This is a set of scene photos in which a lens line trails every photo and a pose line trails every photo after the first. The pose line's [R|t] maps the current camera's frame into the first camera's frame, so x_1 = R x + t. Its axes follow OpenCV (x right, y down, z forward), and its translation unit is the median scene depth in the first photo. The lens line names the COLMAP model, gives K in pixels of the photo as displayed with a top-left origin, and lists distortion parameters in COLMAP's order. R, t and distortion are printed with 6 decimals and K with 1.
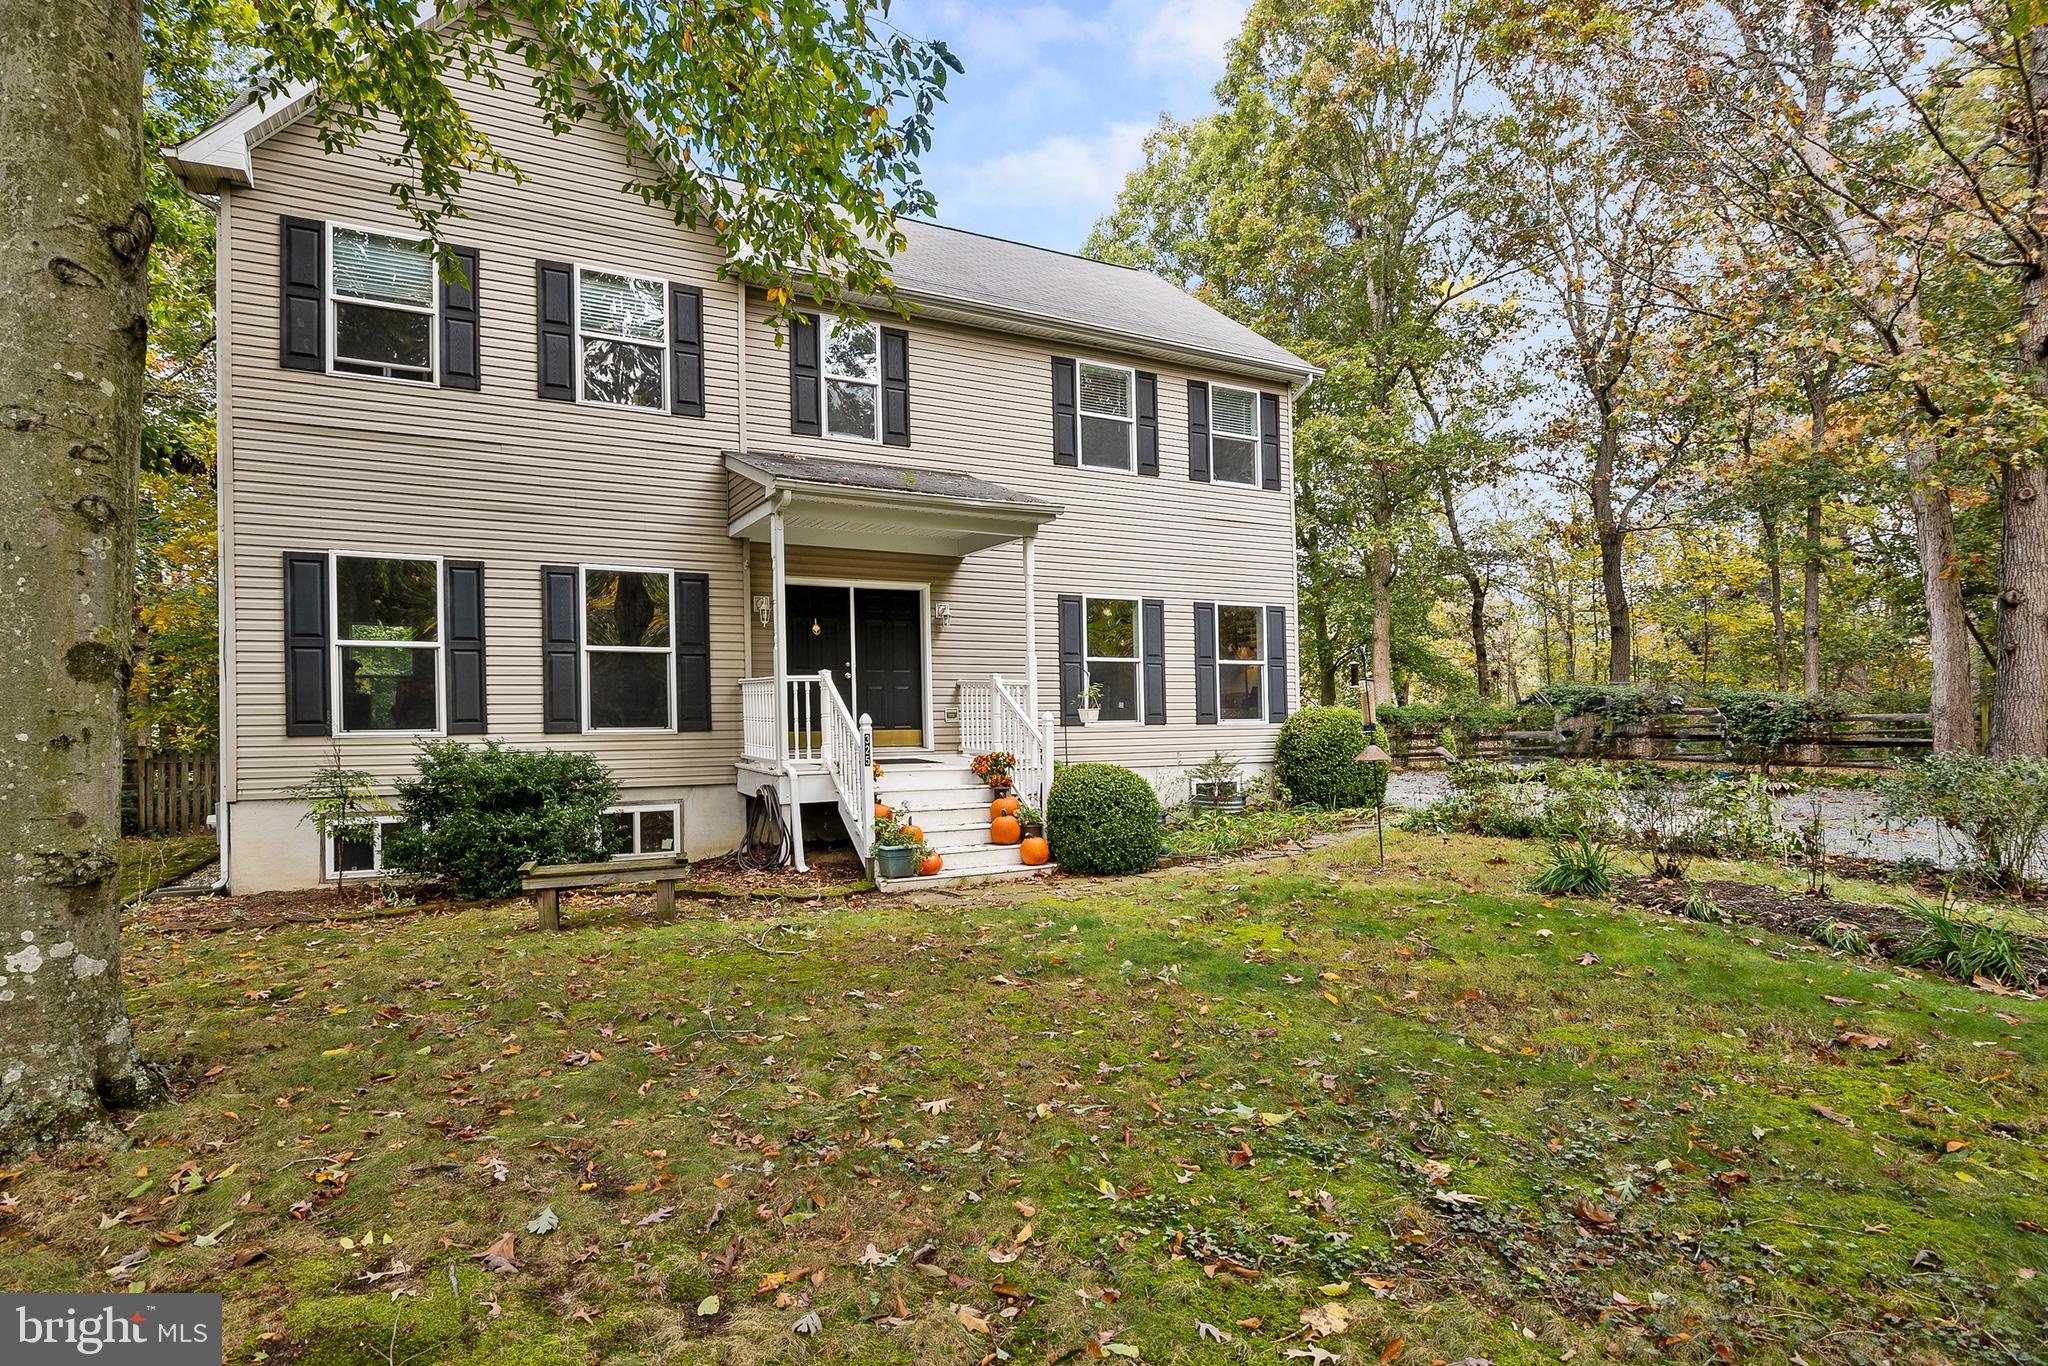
lens RADIAL K [[1036.3, 0, 1024.0], [0, 1036.3, 683.0], [0, 0, 1]] dist [-0.010854, -0.000451]
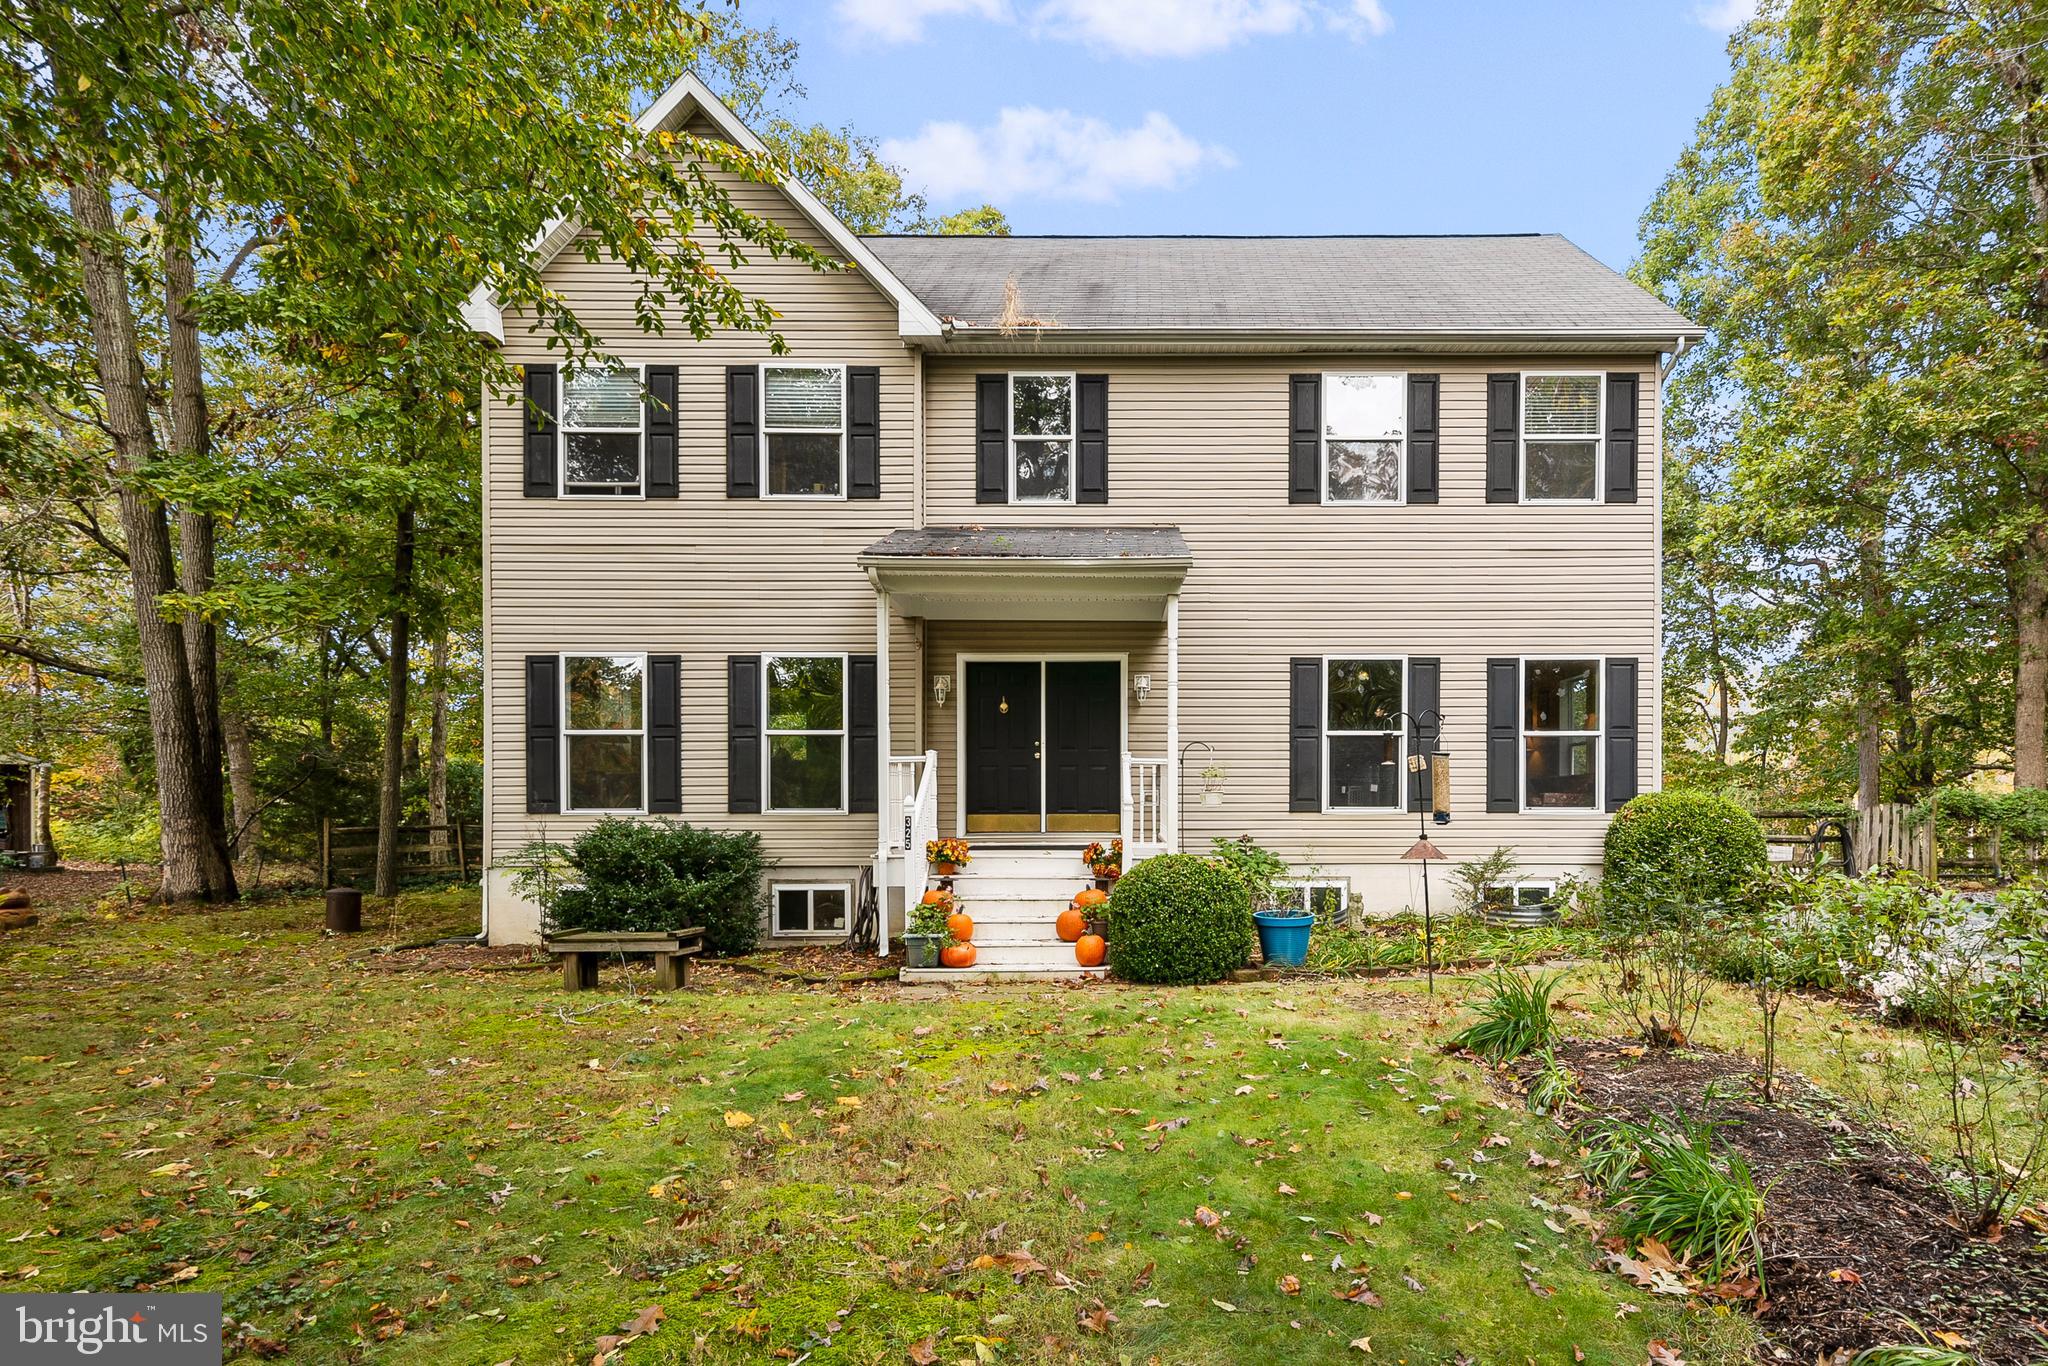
lens RADIAL K [[1065.4, 0, 1023.9], [0, 1065.4, 790.4], [0, 0, 1]] dist [0.012040, -0.000179]
pose [[0.890337, 0.003396, -0.455290, 0.279544], [0.007545, 0.999725, 0.022210, 0.002756], [0.455241, -0.023210, 0.890066, 0.141400]]
